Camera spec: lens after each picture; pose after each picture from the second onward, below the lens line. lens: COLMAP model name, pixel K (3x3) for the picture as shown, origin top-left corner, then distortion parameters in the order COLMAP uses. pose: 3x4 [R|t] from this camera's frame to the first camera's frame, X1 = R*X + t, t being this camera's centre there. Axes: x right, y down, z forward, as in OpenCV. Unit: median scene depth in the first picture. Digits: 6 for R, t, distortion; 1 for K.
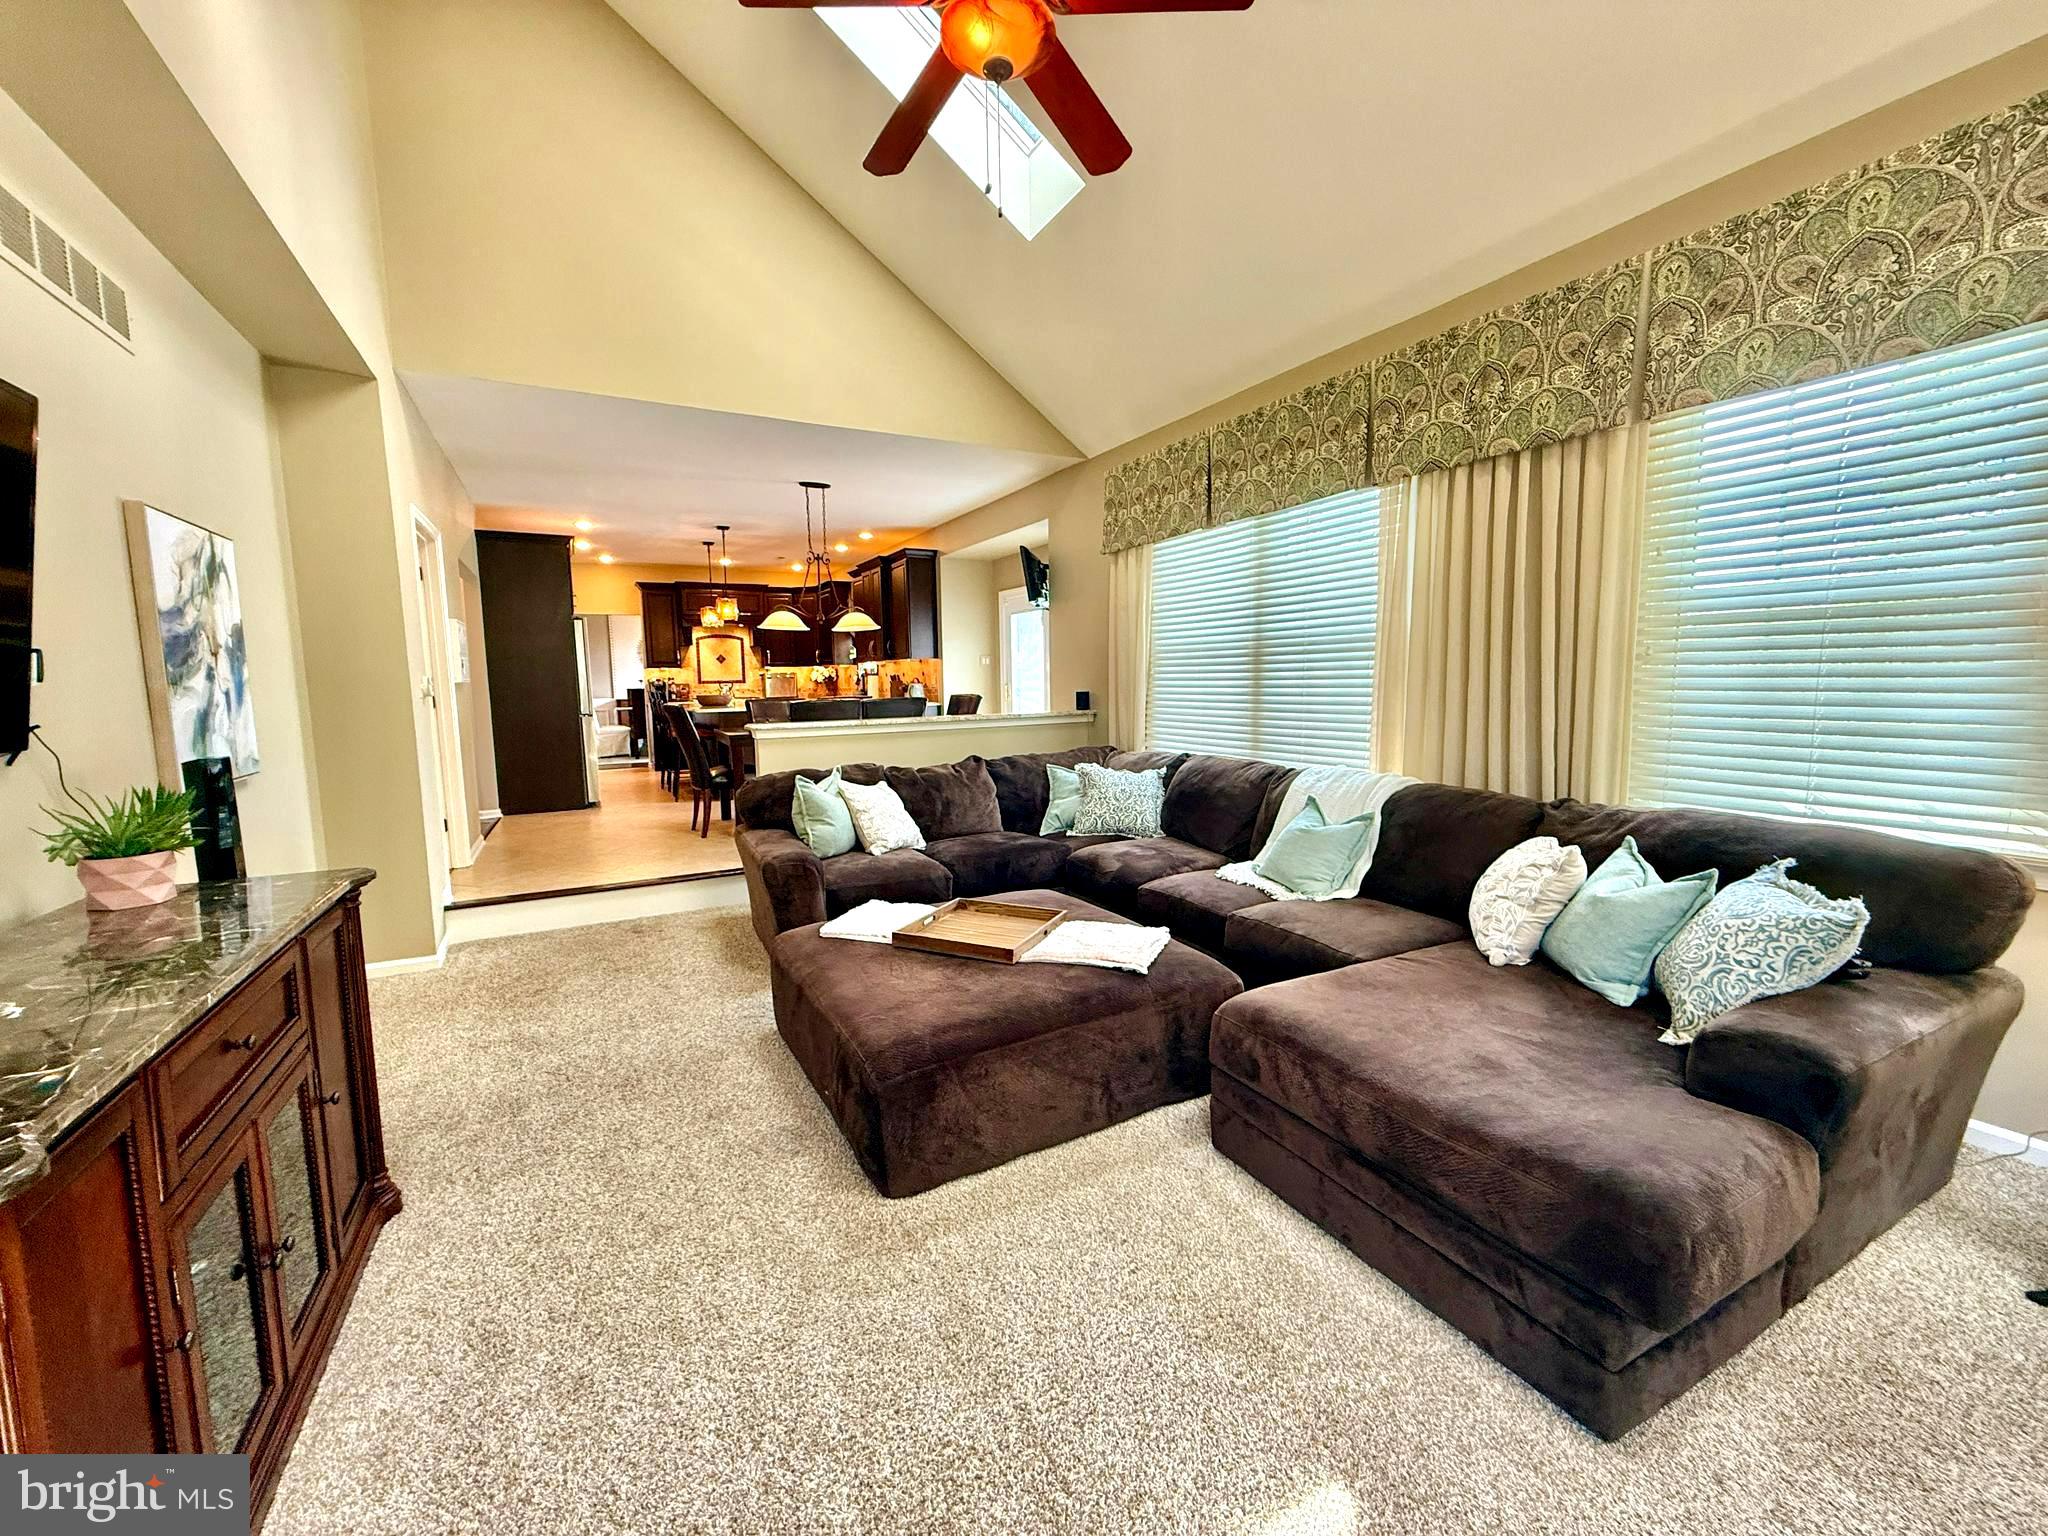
lens RADIAL K [[812.1, 0, 1015.1], [0, 812.1, 759.5], [0, 0, 1]] dist [-0.000329, 0.000159]
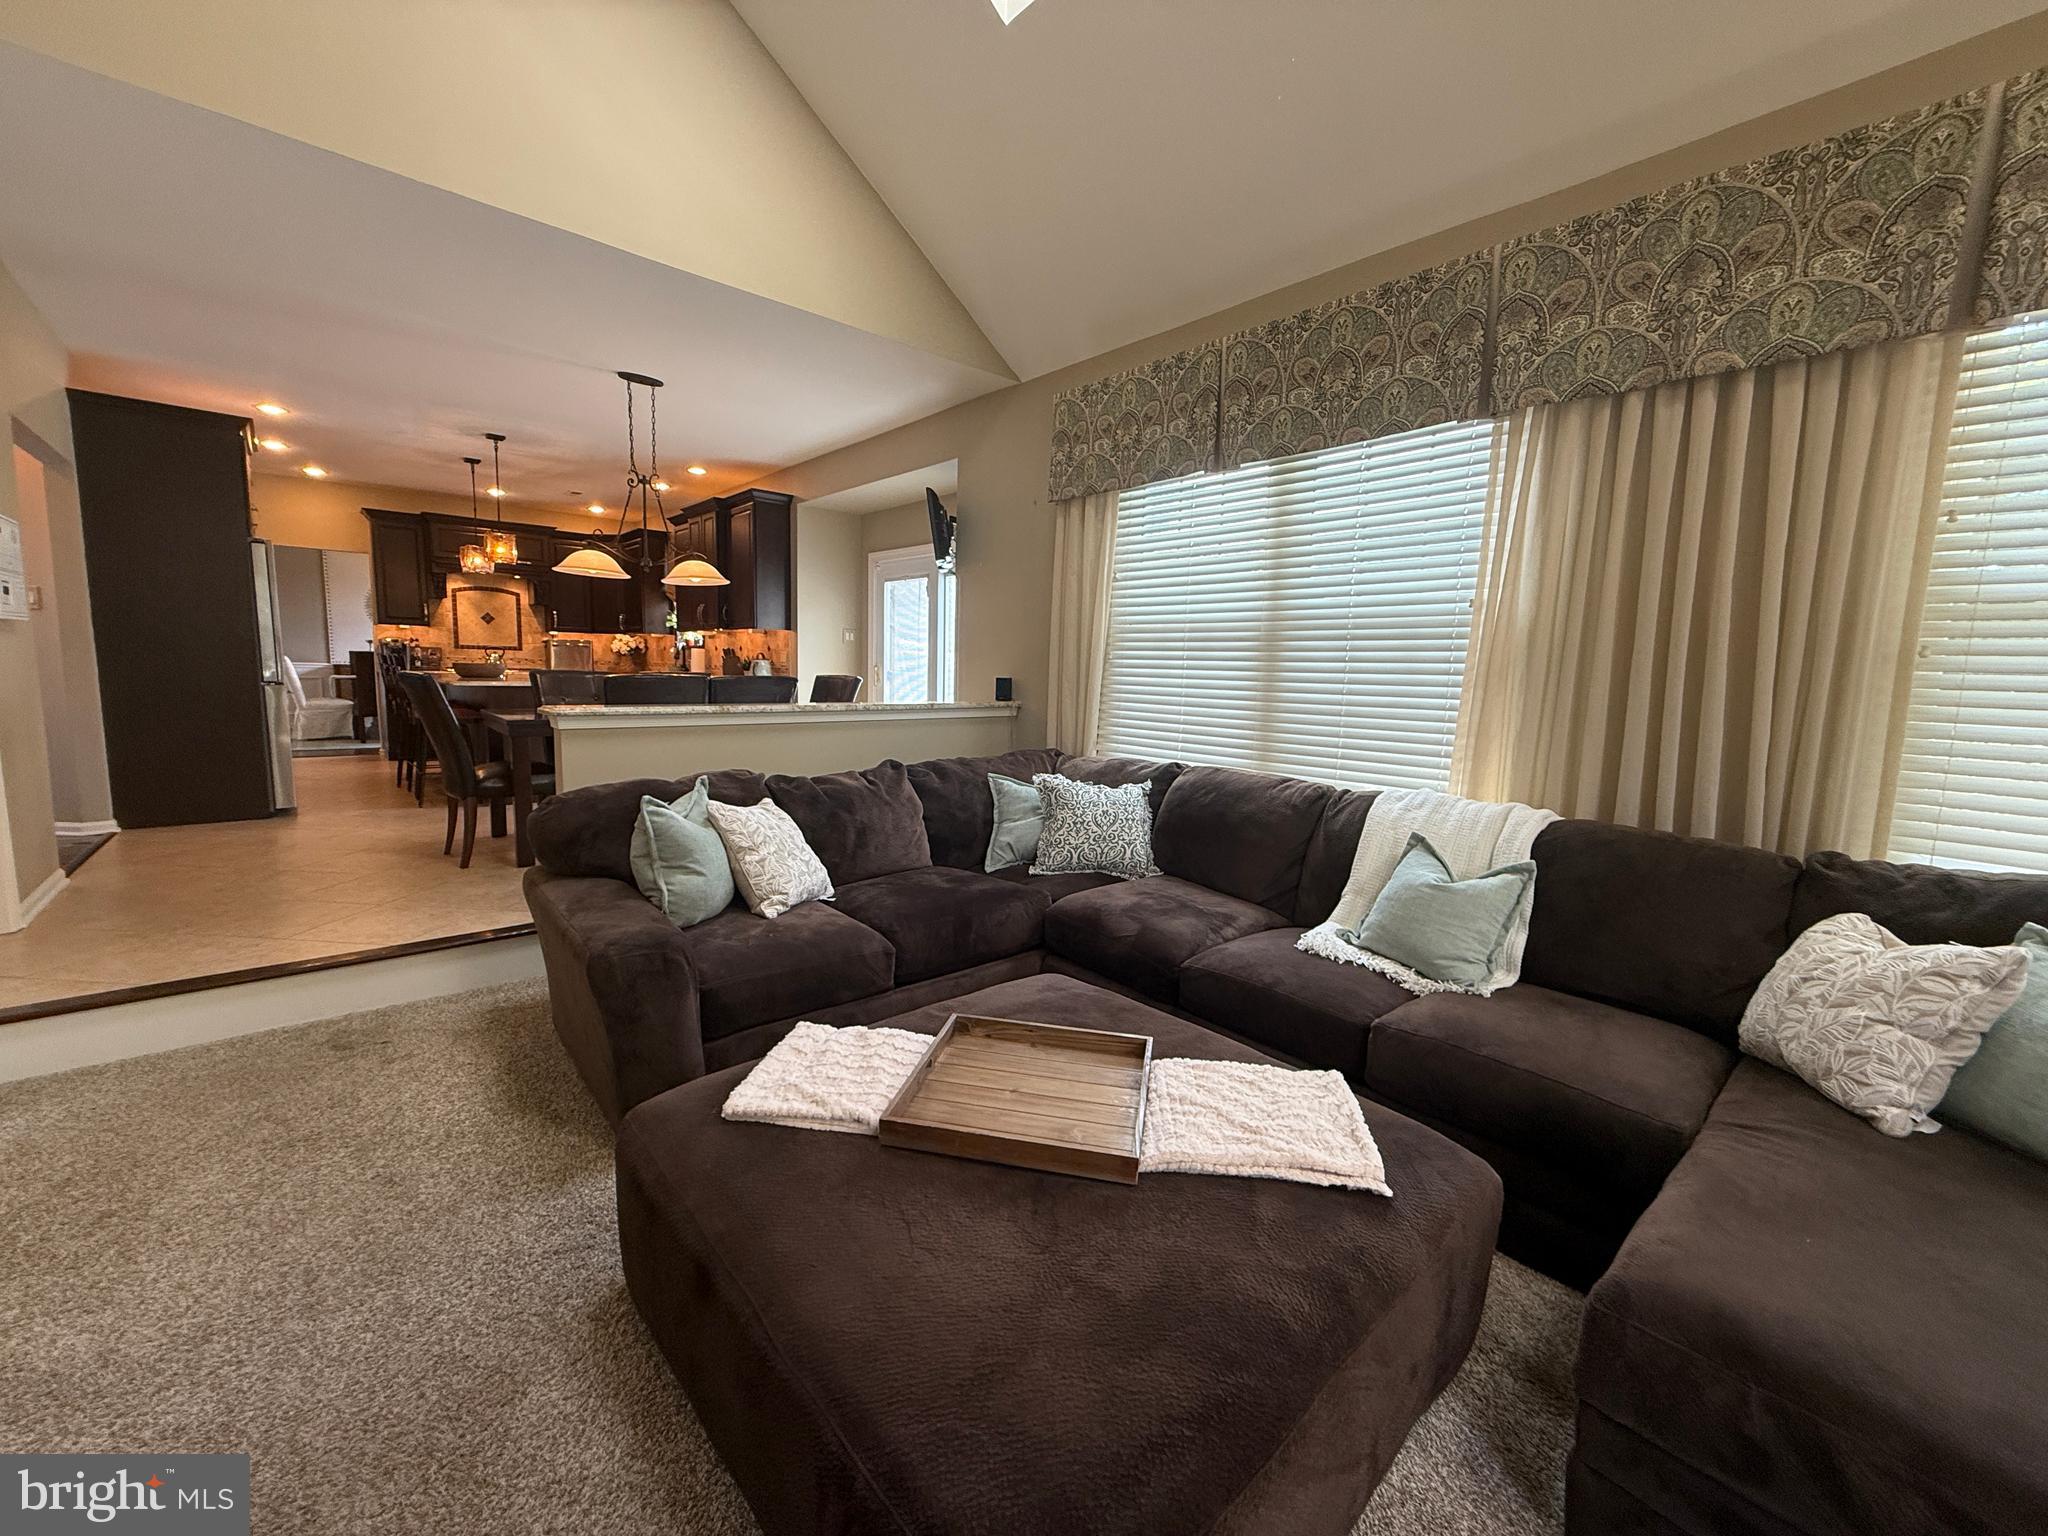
lens RADIAL K [[812.1, 0, 1015.7], [0, 812.1, 763.1], [0, 0, 1]] dist [-0.000329, 0.000159]
pose [[0.972257, 0.016703, 0.233320, -0.127913], [-0.020852, 0.999665, 0.015327, -0.017903], [-0.232986, -0.019767, 0.972279, 0.314832]]
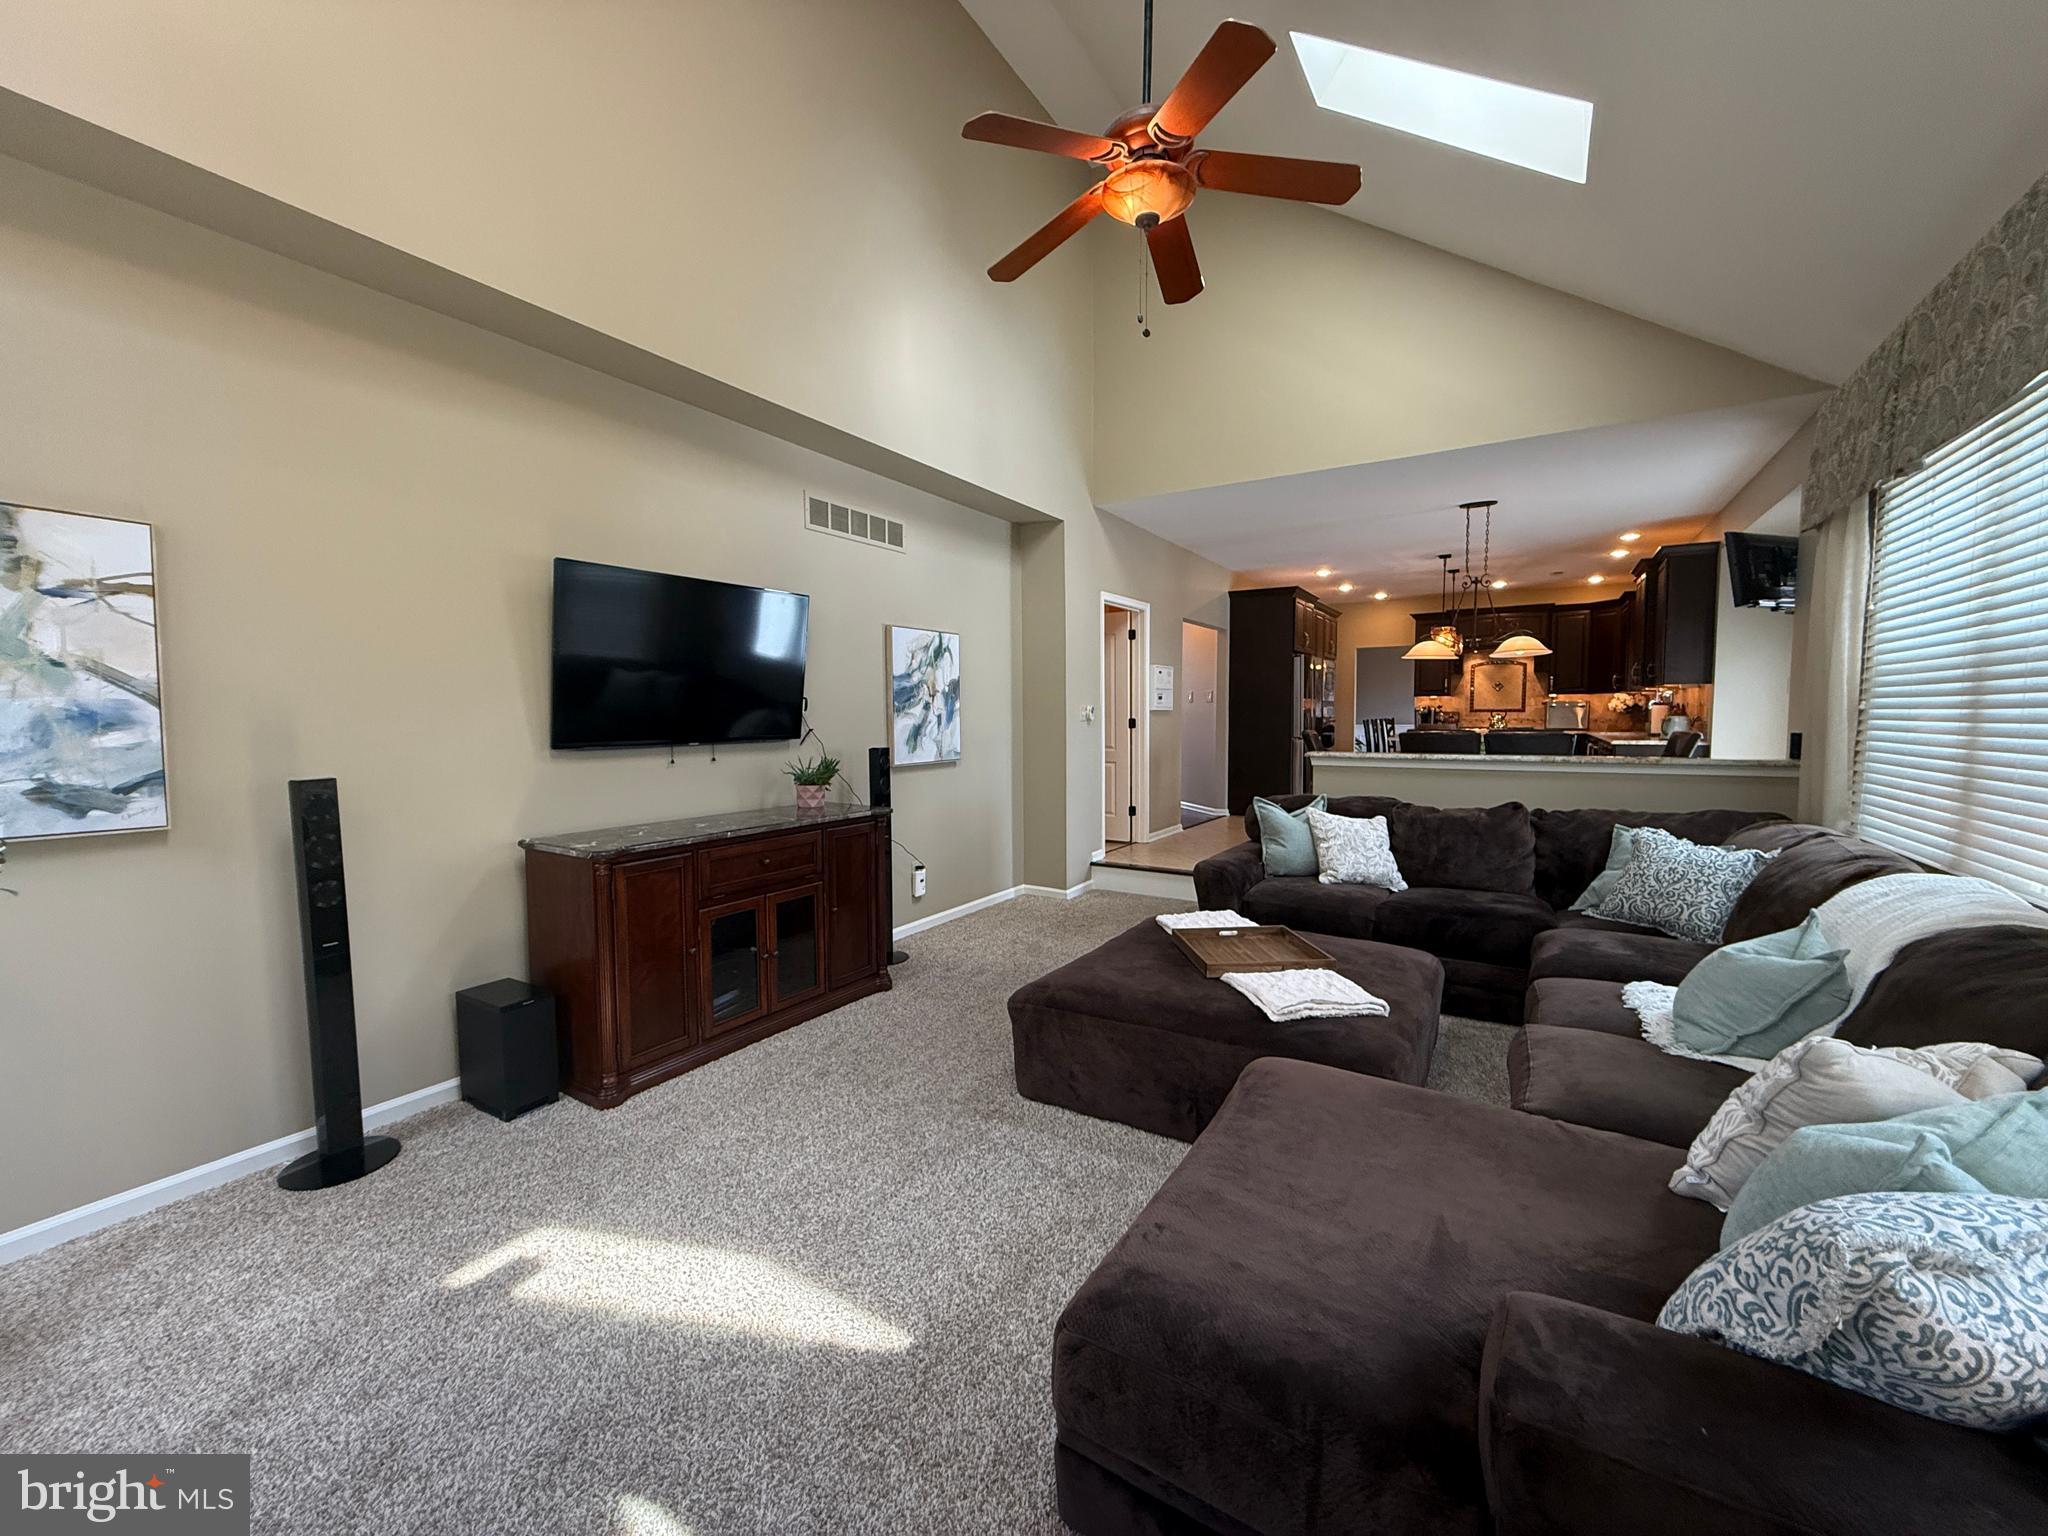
lens RADIAL K [[812.1, 0, 1020.6], [0, 812.1, 767.0], [0, 0, 1]] dist [-0.000329, 0.000159]
pose [[0.501354, 0.071774, -0.862260, 0.487295], [-0.089928, 0.995479, 0.030576, -0.024452], [0.860556, 0.062212, 0.505542, 0.134731]]
